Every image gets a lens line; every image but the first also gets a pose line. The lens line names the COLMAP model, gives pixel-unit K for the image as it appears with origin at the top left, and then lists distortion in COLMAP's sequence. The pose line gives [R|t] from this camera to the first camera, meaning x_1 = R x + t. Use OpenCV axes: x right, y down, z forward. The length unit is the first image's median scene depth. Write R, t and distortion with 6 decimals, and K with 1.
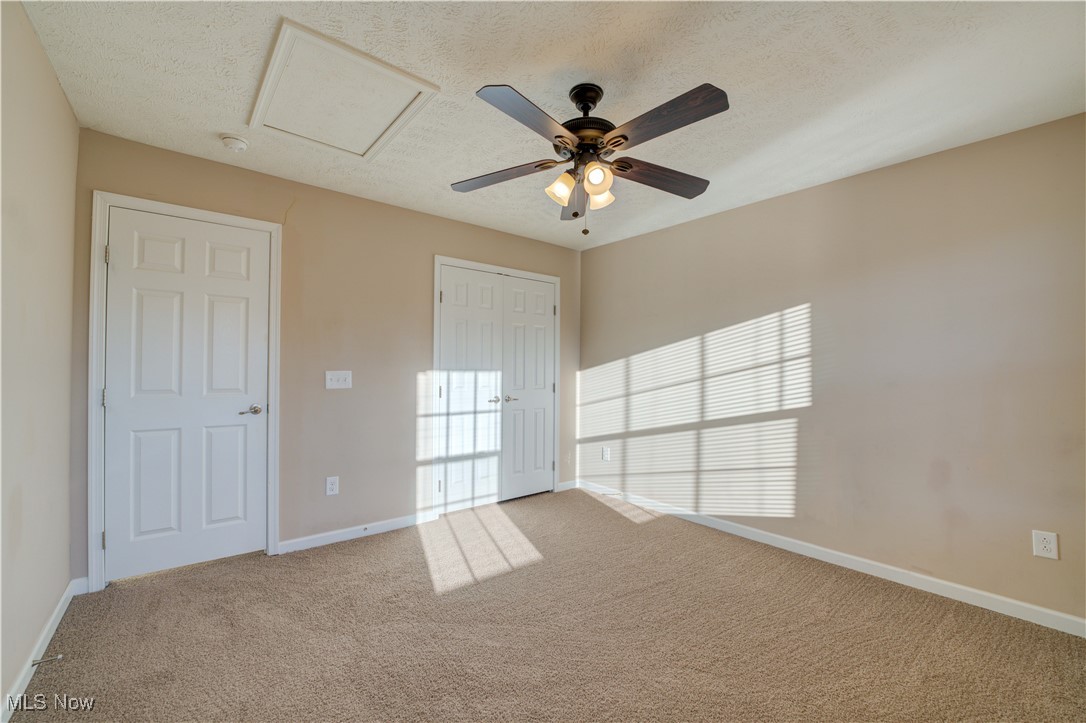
lens RADIAL K [[436.0, 0, 540.2], [0, 436.0, 363.8], [0, 0, 1]] dist [-0.033080, 0.004428]
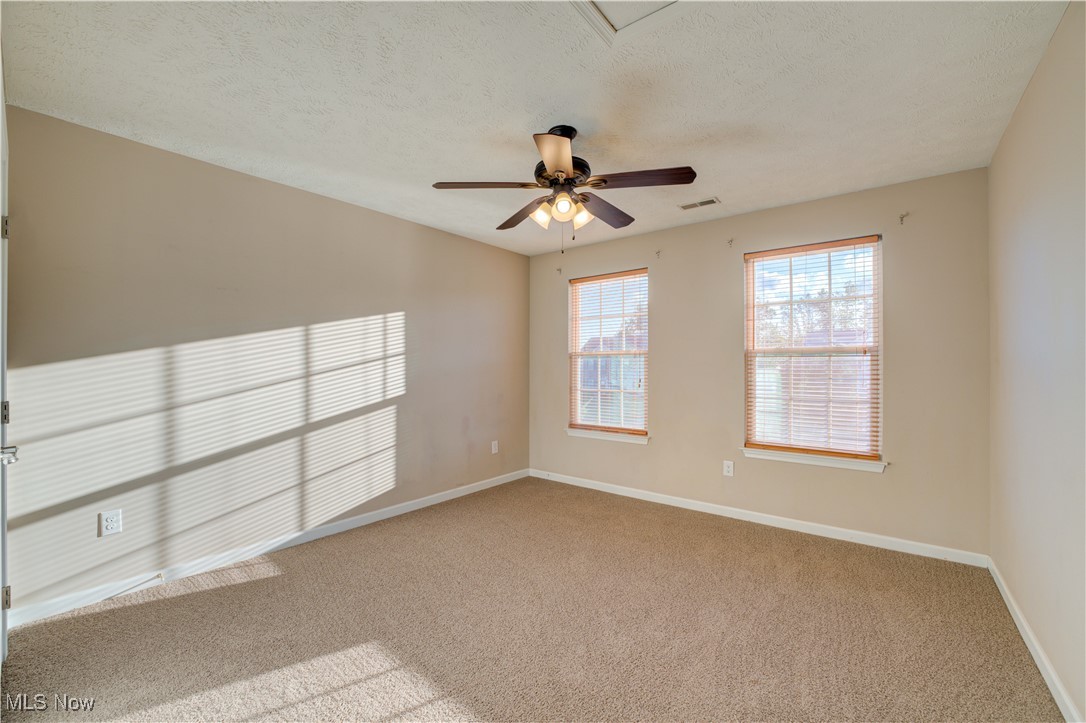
lens RADIAL K [[436.0, 0, 540.2], [0, 436.0, 363.8], [0, 0, 1]] dist [-0.033080, 0.004428]
pose [[-0.203782, -0.003652, 0.979009, -0.646252], [-0.010995, 0.999939, 0.001441, 0.004158], [-0.978954, -0.010471, -0.203810, 0.804977]]
